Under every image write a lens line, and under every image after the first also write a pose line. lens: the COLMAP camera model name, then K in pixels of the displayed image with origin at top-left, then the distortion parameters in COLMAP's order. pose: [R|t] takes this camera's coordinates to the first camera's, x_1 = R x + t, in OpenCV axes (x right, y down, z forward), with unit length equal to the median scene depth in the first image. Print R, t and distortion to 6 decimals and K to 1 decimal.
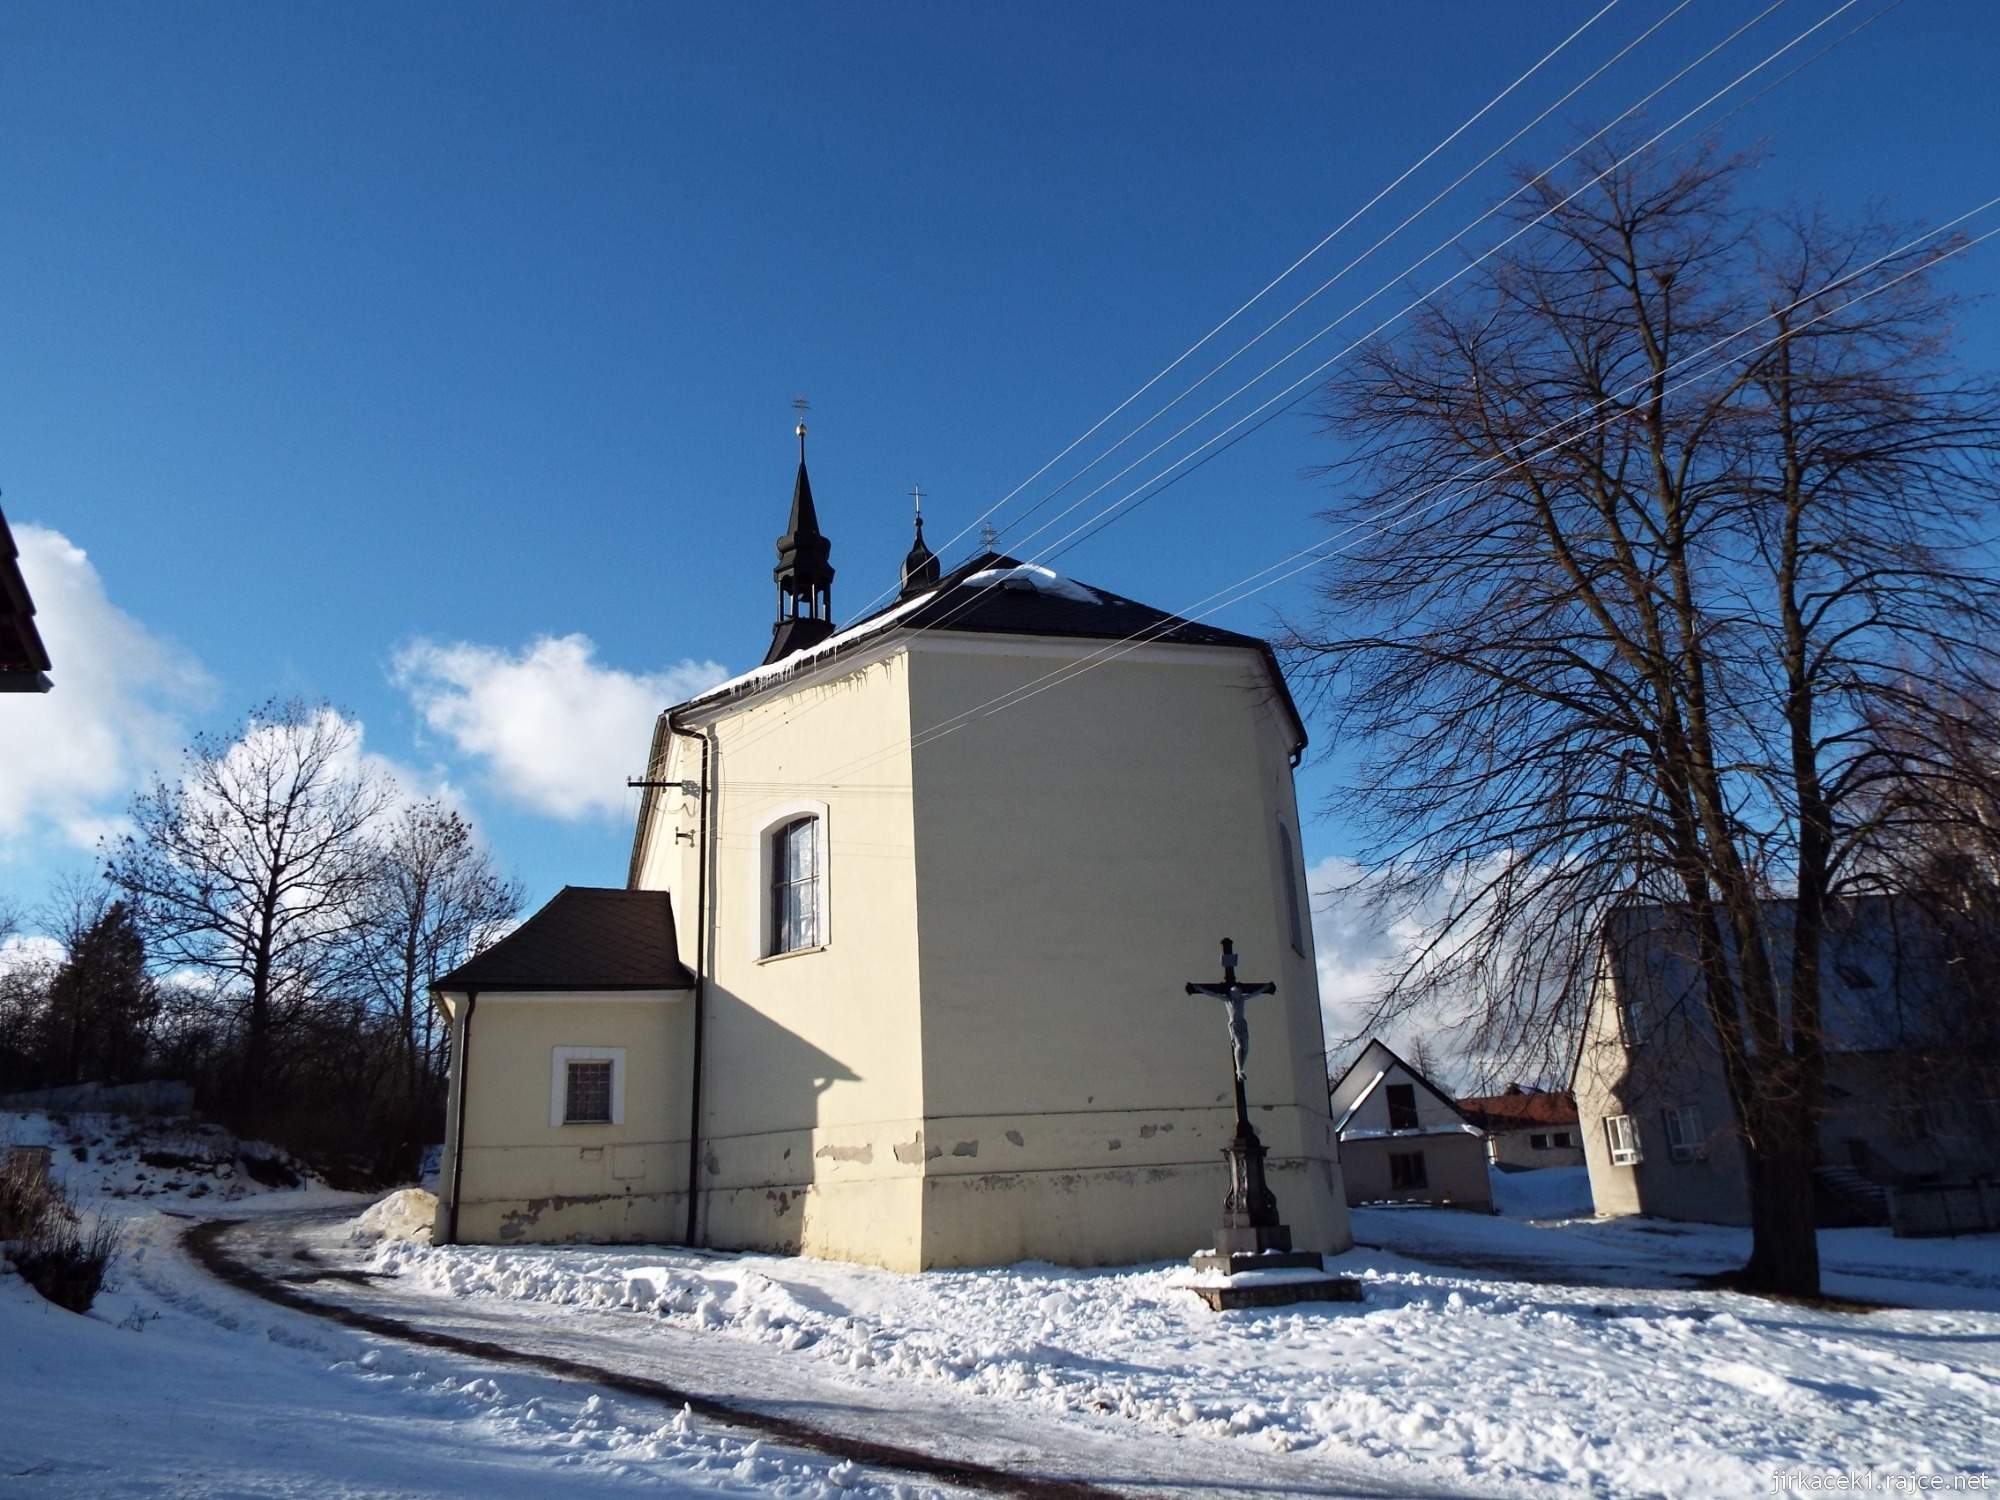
lens RADIAL K [[1420.6, 0, 998.8], [0, 1420.6, 759.0], [0, 0, 1]] dist [-0.033477, 0.006991]
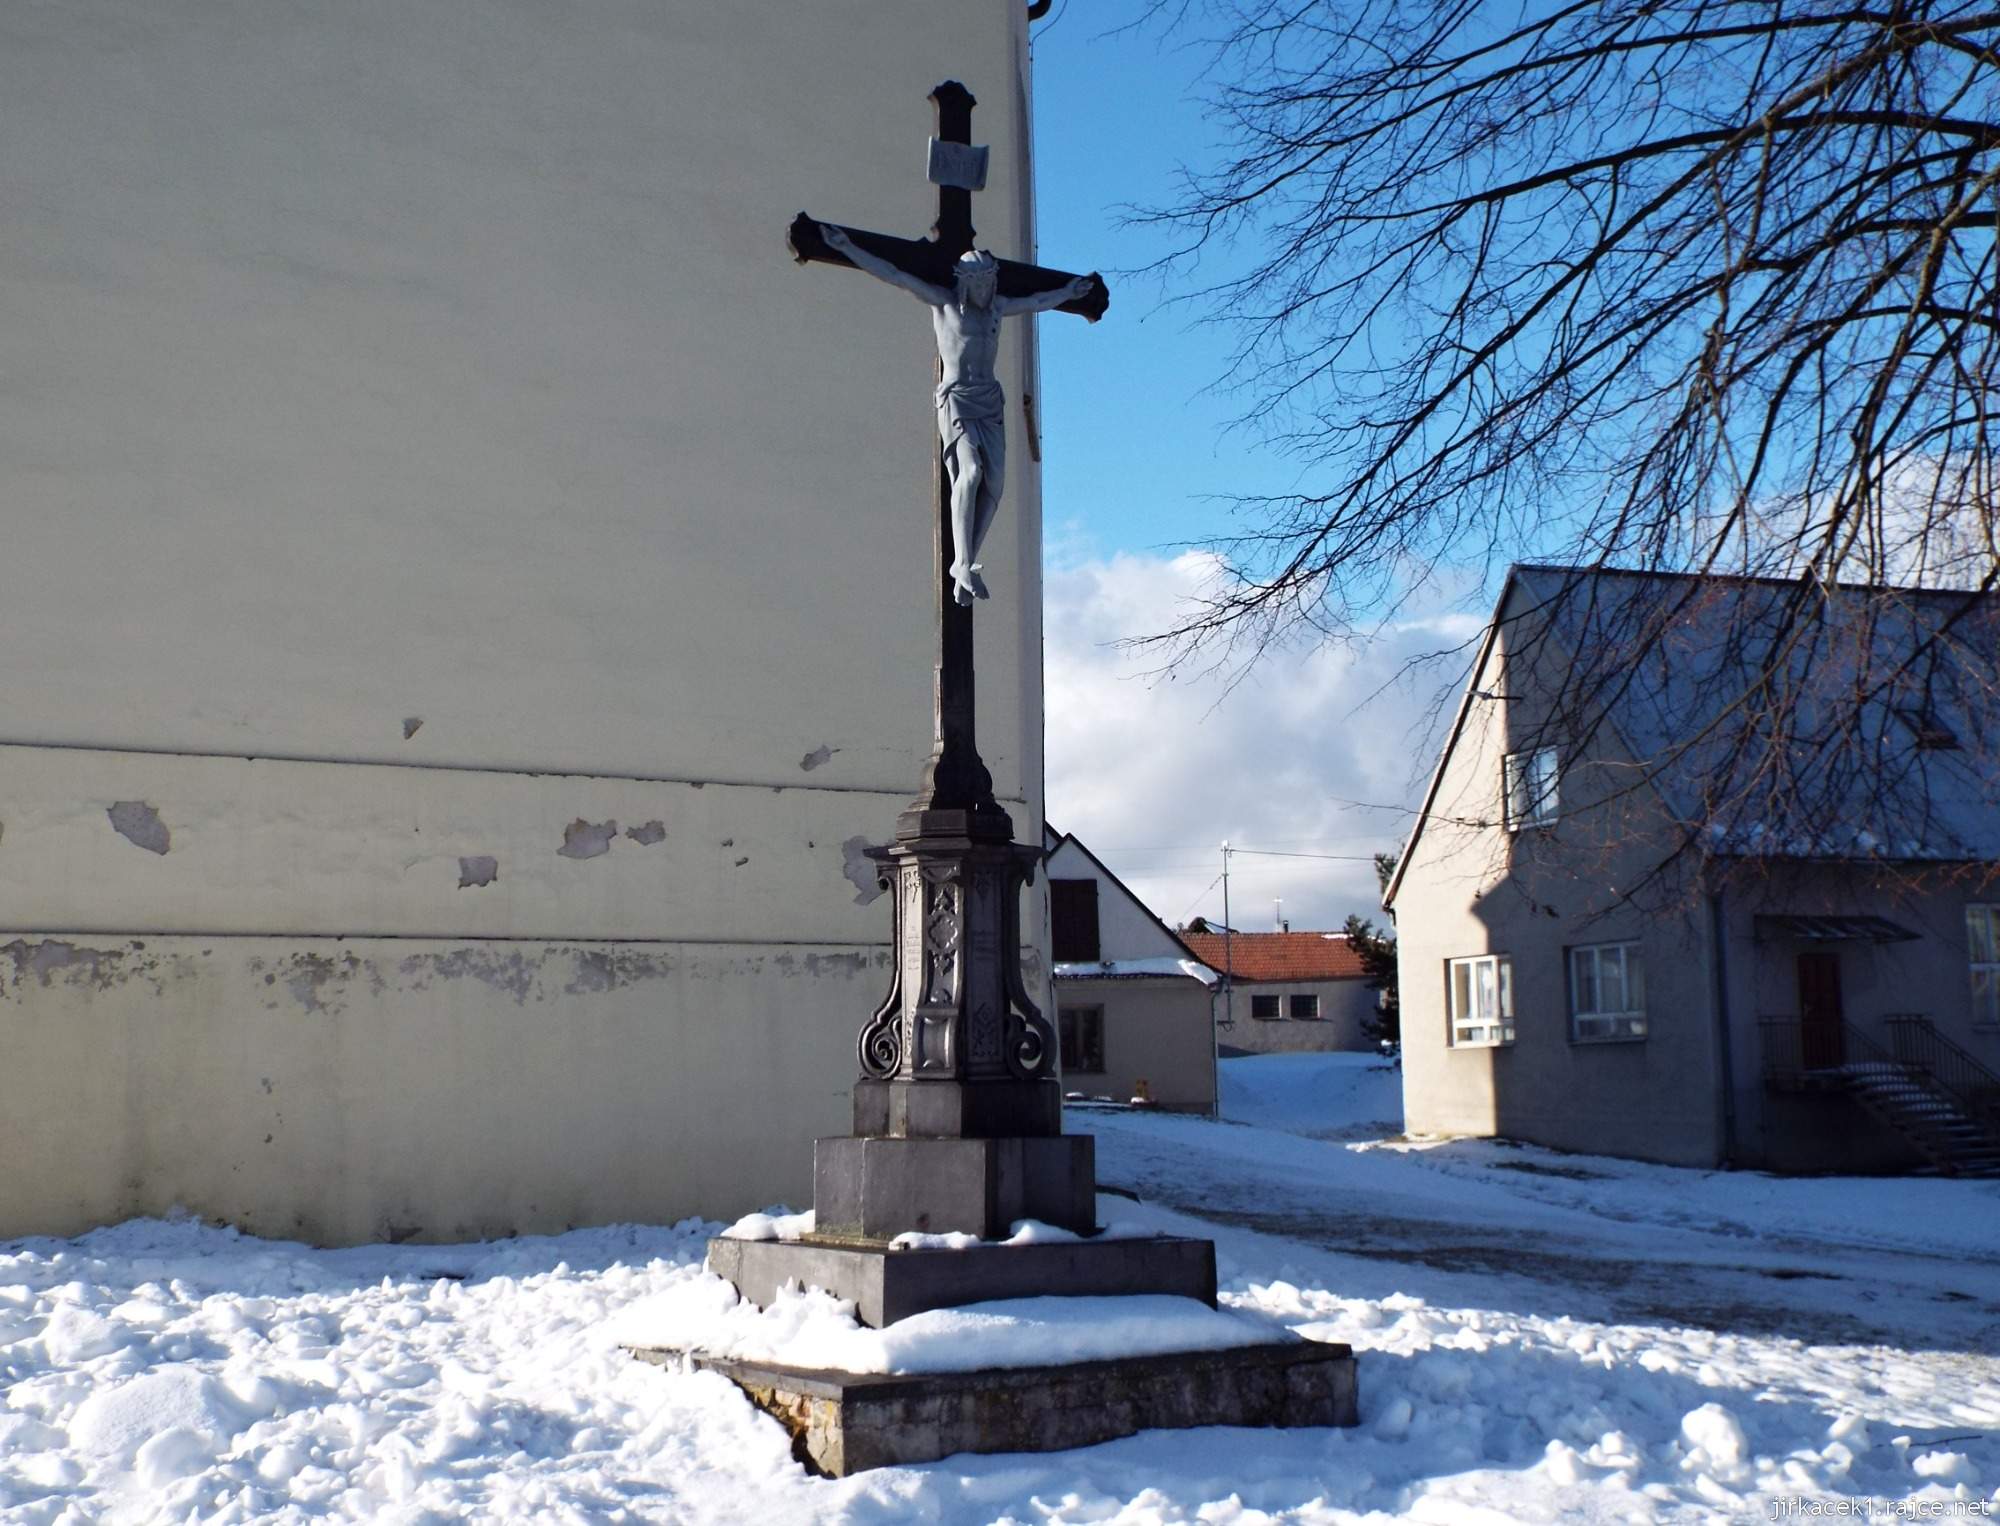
lens RADIAL K [[2475.2, 0, 995.6], [0, 2475.2, 760.1], [0, 0, 1]] dist [0.014702, 0.000000]
pose [[0.962845, 0.070097, 0.260798, 0.056725], [-0.113557, 0.981288, 0.155492, 0.179299], [-0.245018, -0.179330, 0.952789, 0.540322]]
